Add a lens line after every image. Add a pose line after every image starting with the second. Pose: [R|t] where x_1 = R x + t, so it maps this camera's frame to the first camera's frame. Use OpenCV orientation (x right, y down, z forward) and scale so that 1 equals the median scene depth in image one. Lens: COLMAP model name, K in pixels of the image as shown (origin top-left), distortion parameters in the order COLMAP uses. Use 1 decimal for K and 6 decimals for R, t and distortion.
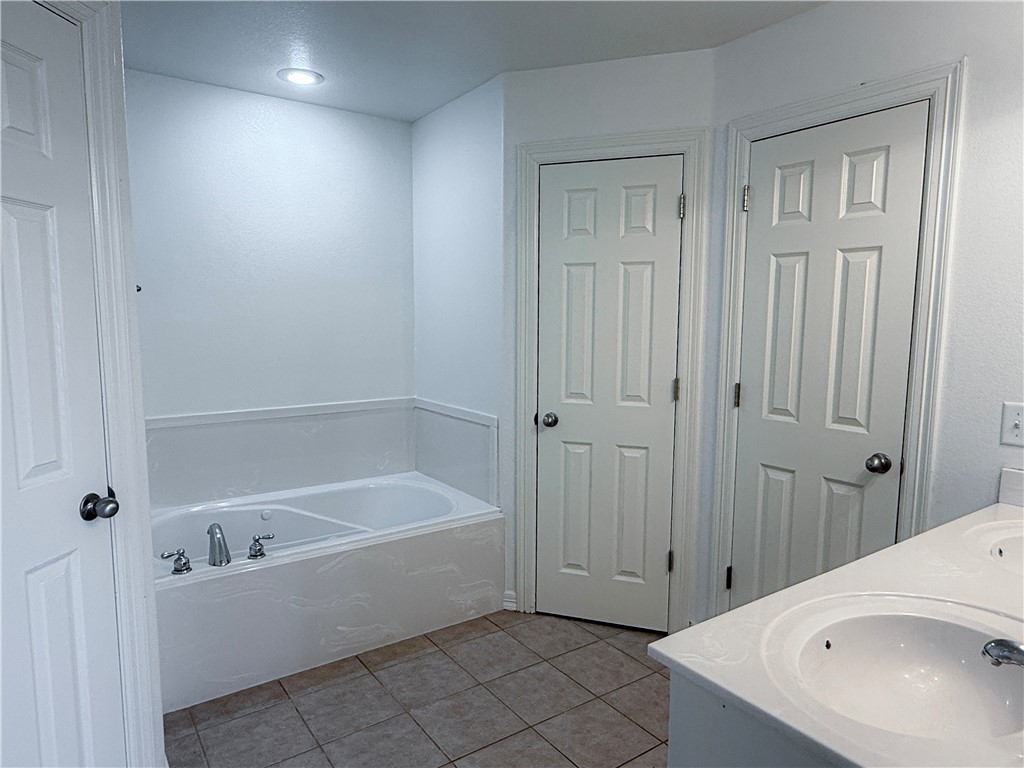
lens RADIAL K [[657.5, 0, 507.4], [0, 657.5, 391.3], [0, 0, 1]] dist [0.002784, -0.001594]
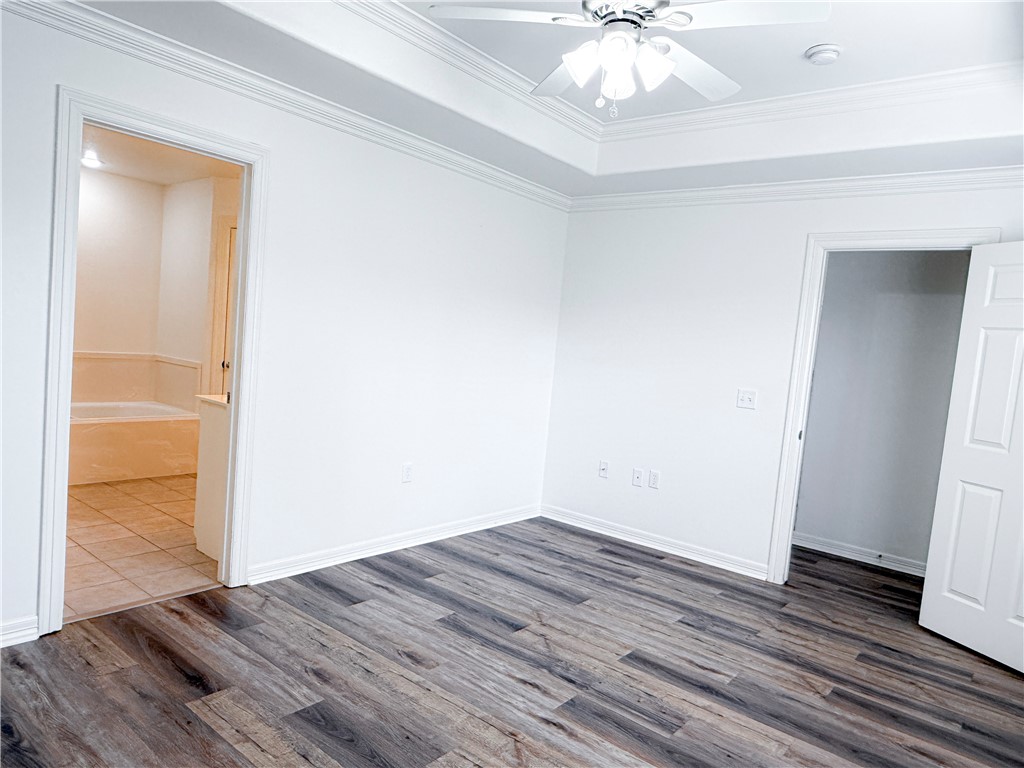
lens RADIAL K [[685.8, 0, 512.0], [0, 685.8, 387.2], [0, 0, 1]] dist [-0.005913, 0.007586]
pose [[0.956884, 0.060616, 0.284077, 0.273750], [-0.051677, 0.997907, -0.038863, 0.137642], [-0.285838, 0.022507, 0.958014, -1.048500]]
